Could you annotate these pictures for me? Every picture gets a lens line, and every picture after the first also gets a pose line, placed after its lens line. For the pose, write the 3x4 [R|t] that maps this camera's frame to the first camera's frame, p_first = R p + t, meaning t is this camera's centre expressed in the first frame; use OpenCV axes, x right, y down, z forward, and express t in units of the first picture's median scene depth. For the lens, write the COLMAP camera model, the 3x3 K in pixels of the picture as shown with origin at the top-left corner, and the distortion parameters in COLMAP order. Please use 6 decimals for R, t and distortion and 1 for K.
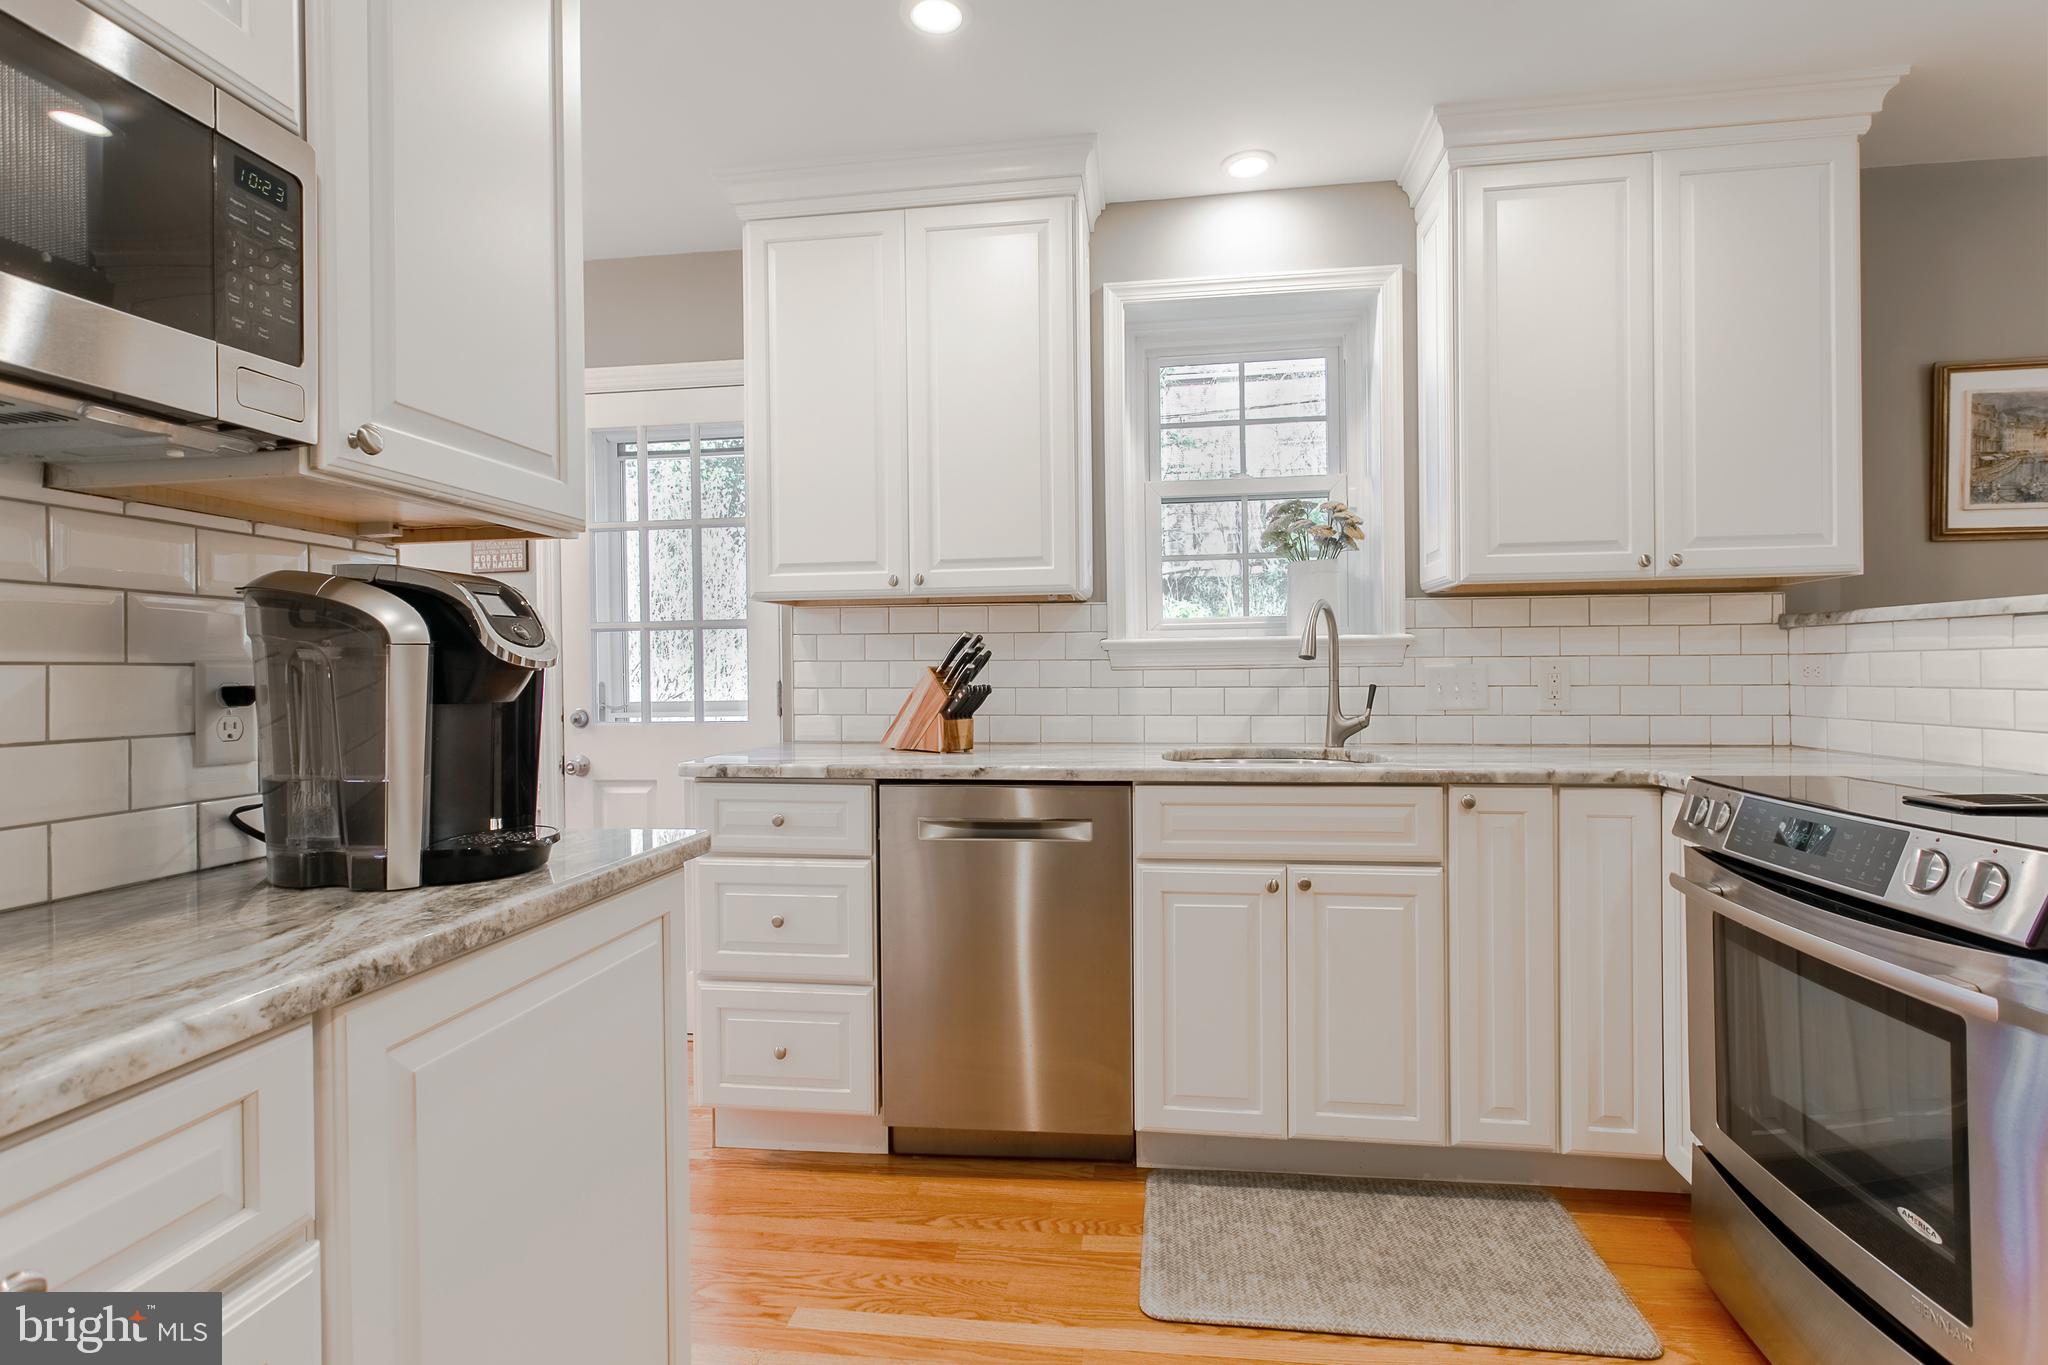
lens RADIAL K [[963.1, 0, 1023.9], [0, 963.1, 669.7], [0, 0, 1]] dist [-0.000591, 0.000223]
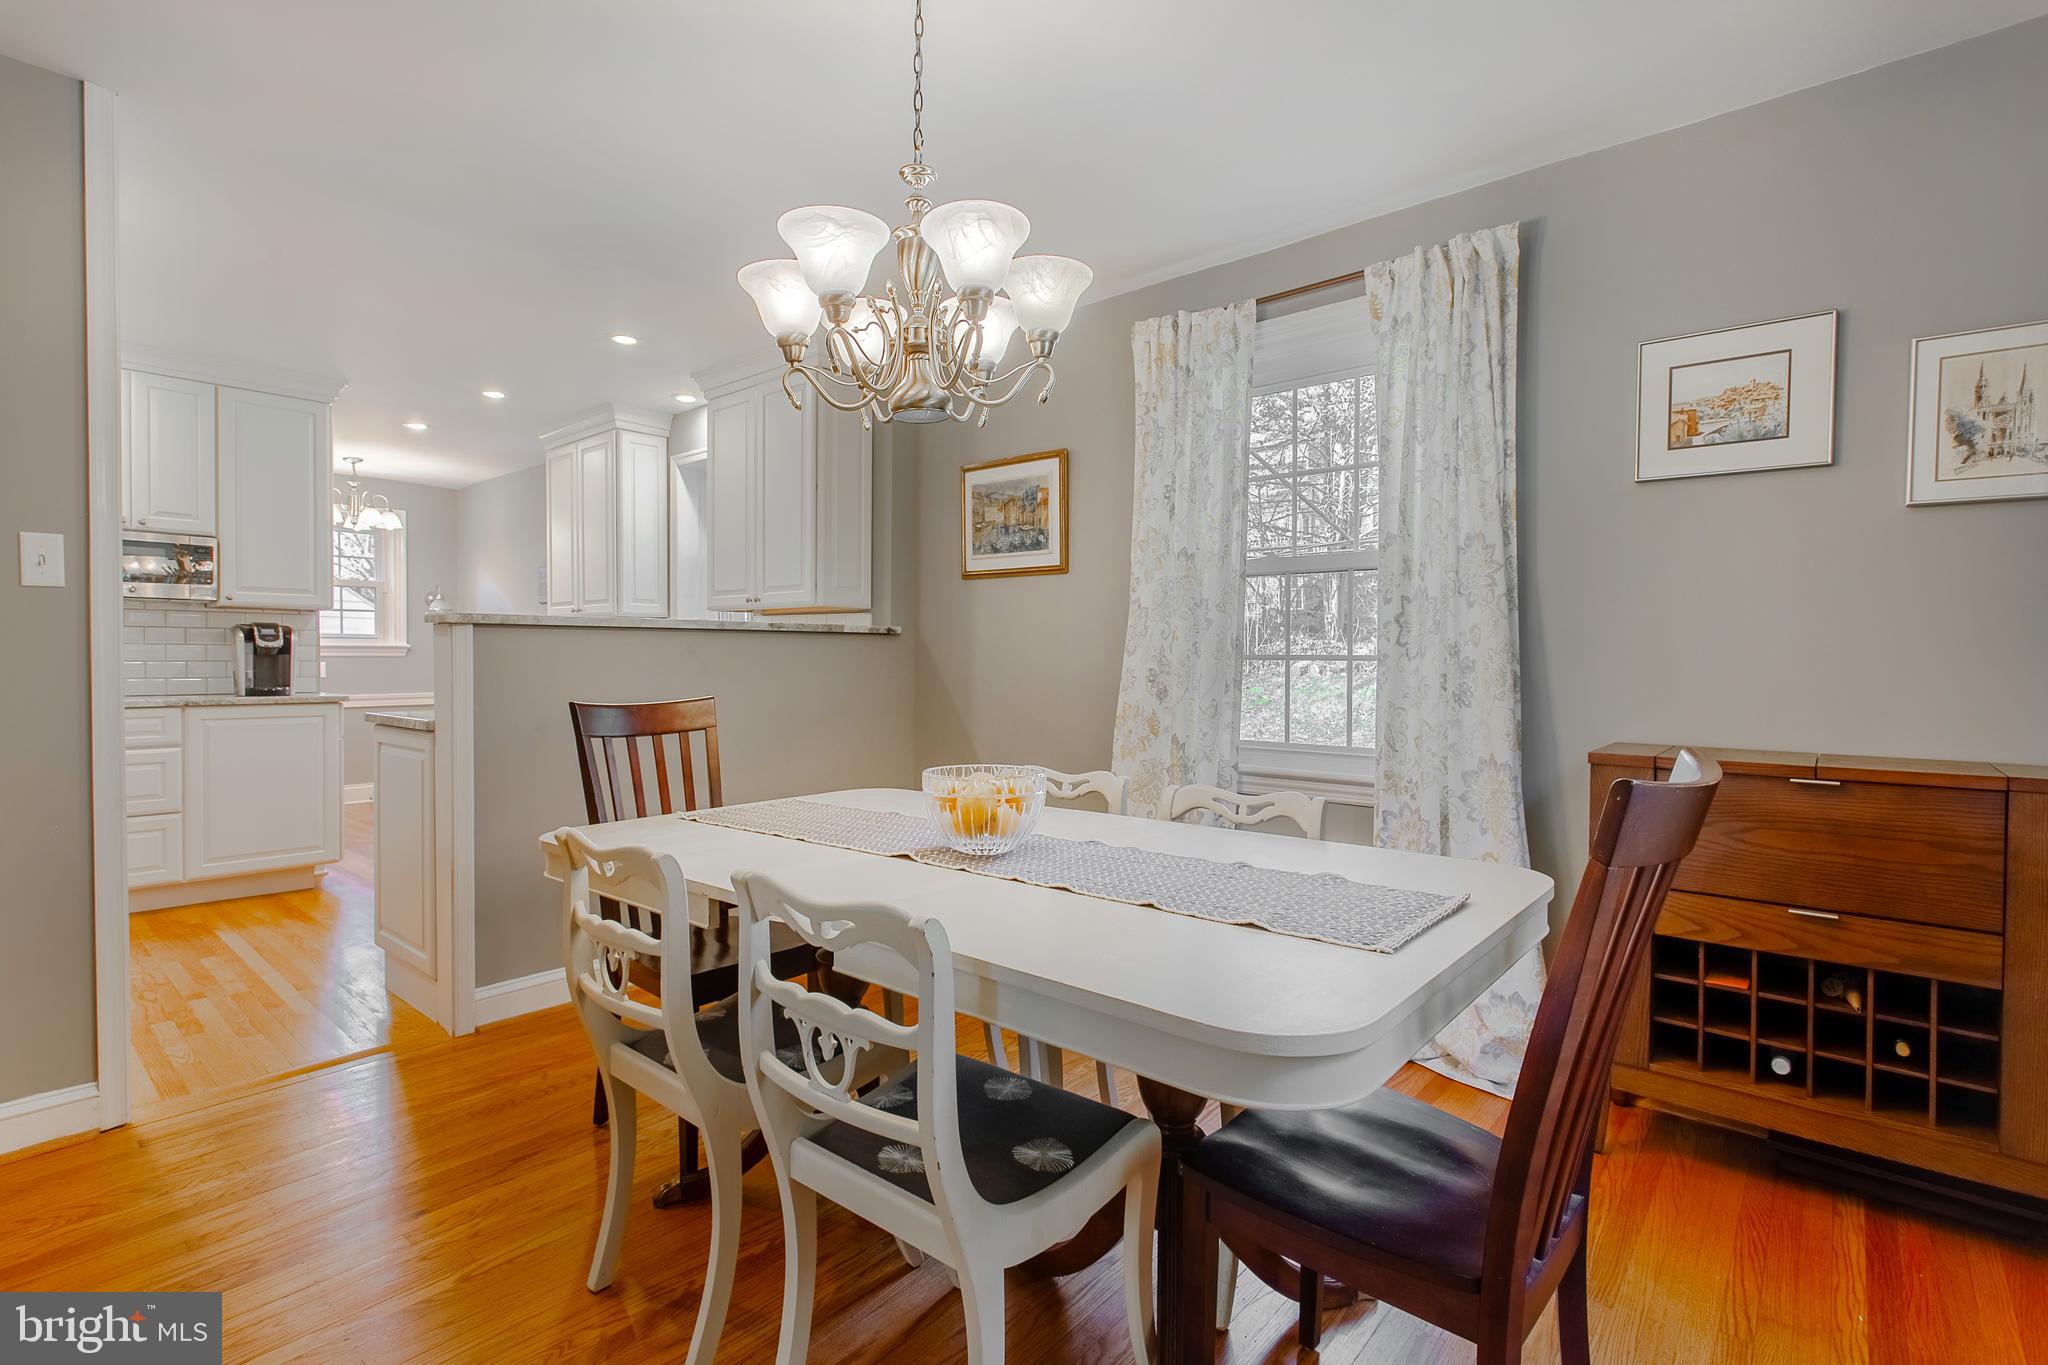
lens RADIAL K [[1014.6, 0, 1021.5], [0, 1014.6, 675.6], [0, 0, 1]] dist [-0.000236, -0.000103]
pose [[0.817172, 0.029936, -0.575616, 2.059334], [-0.017847, 0.999486, 0.026644, -0.023402], [0.576118, -0.011499, 0.817286, -0.315247]]
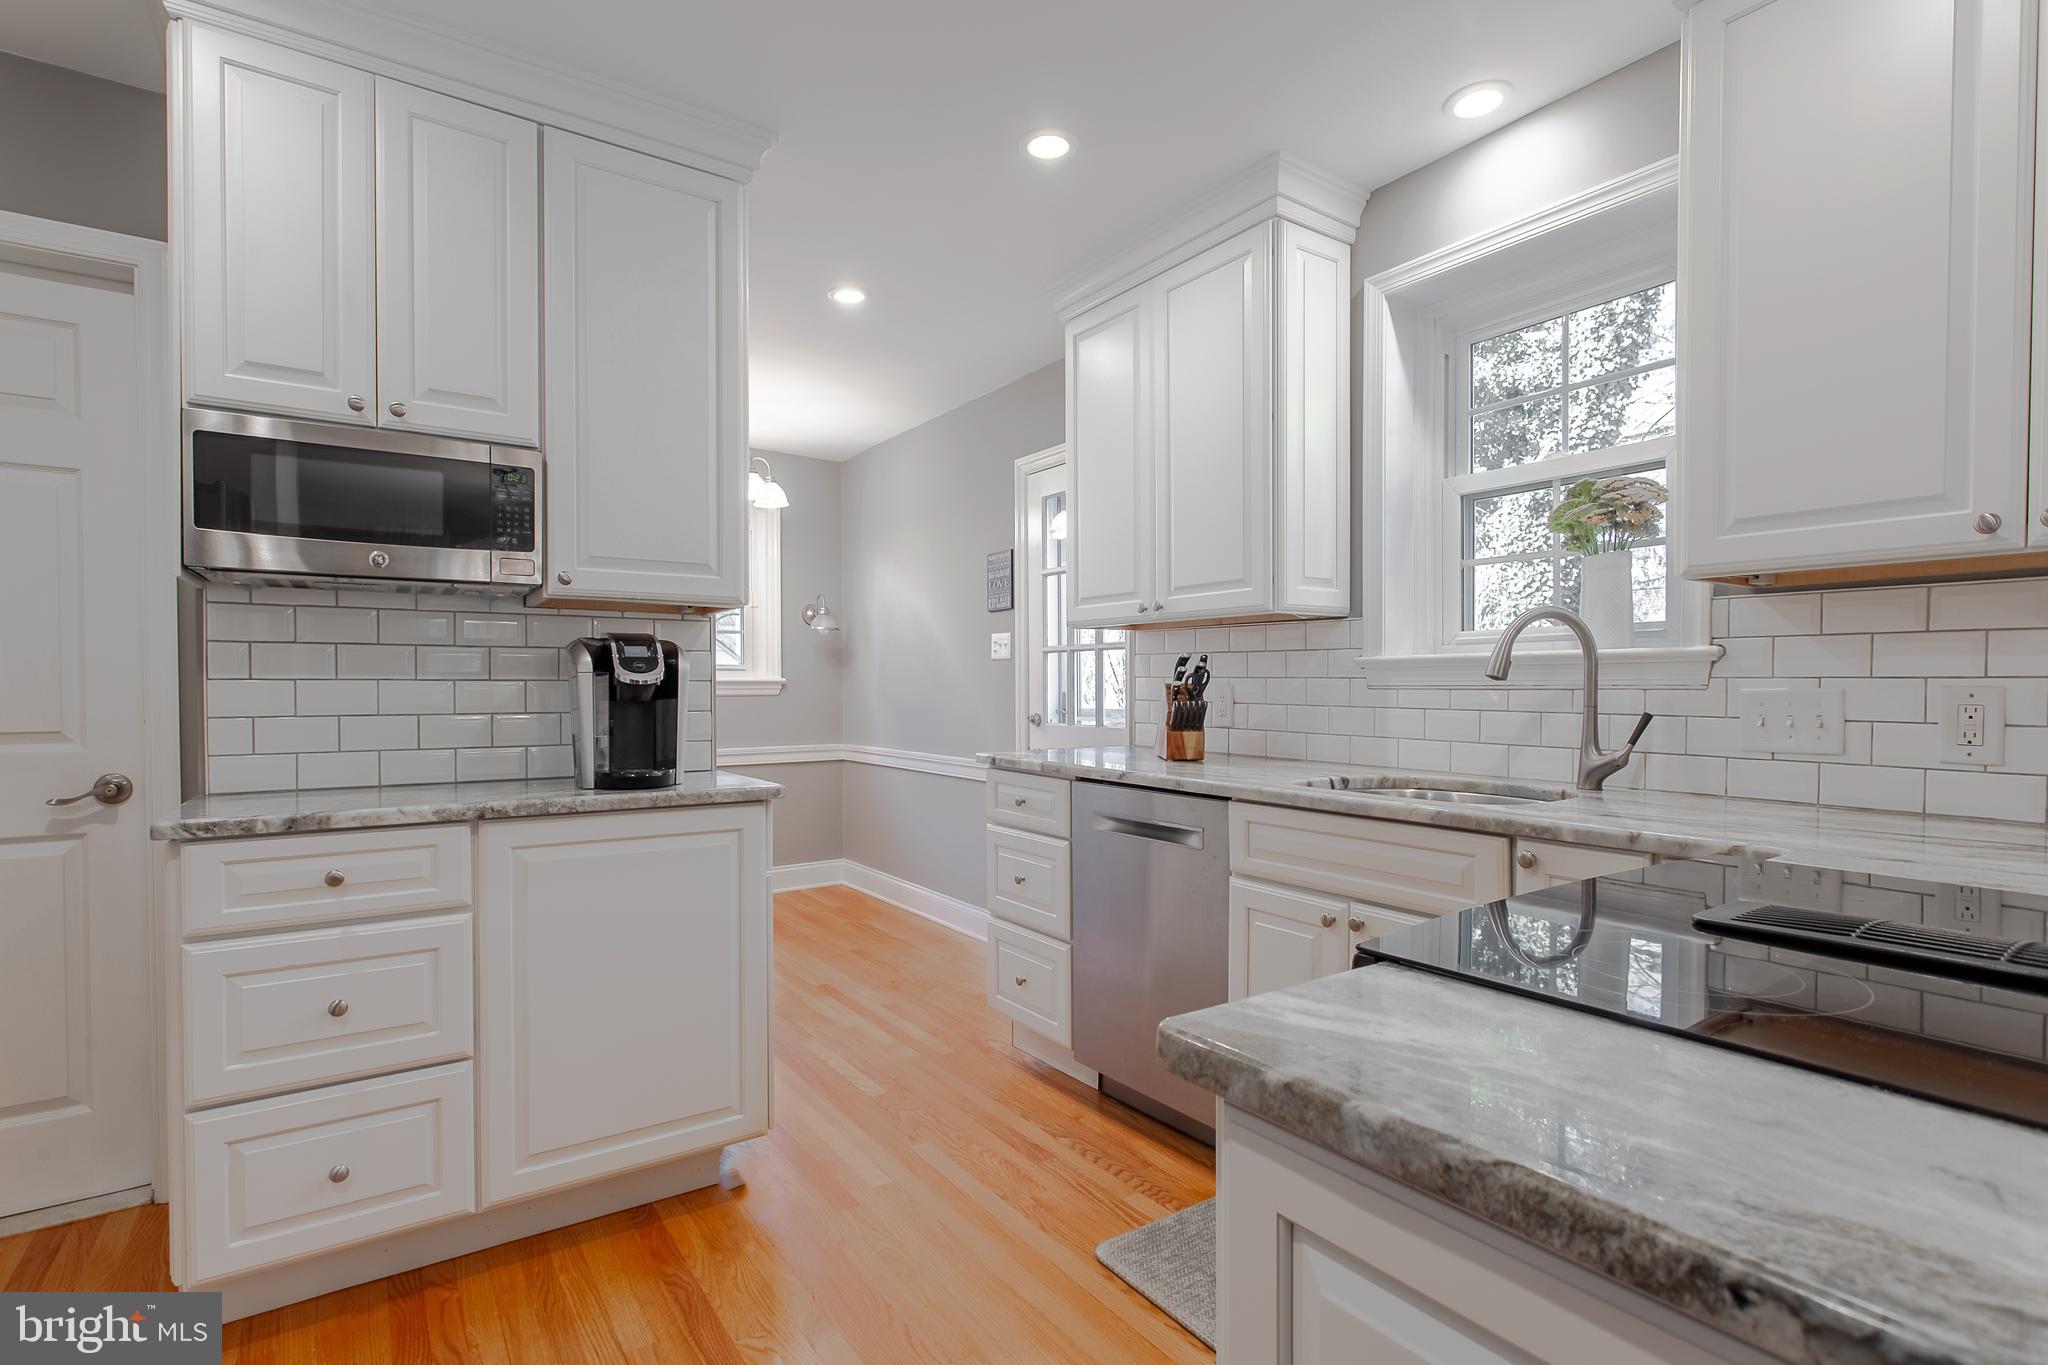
lens RADIAL K [[975.4, 0, 1021.2], [0, 975.4, 699.8], [0, 0, 1]] dist [0.001552, -0.000139]
pose [[0.666535, 0.023417, -0.745106, 0.639062], [-0.007809, 0.999671, 0.024432, -0.010586], [0.745433, -0.010466, 0.666499, 0.116292]]
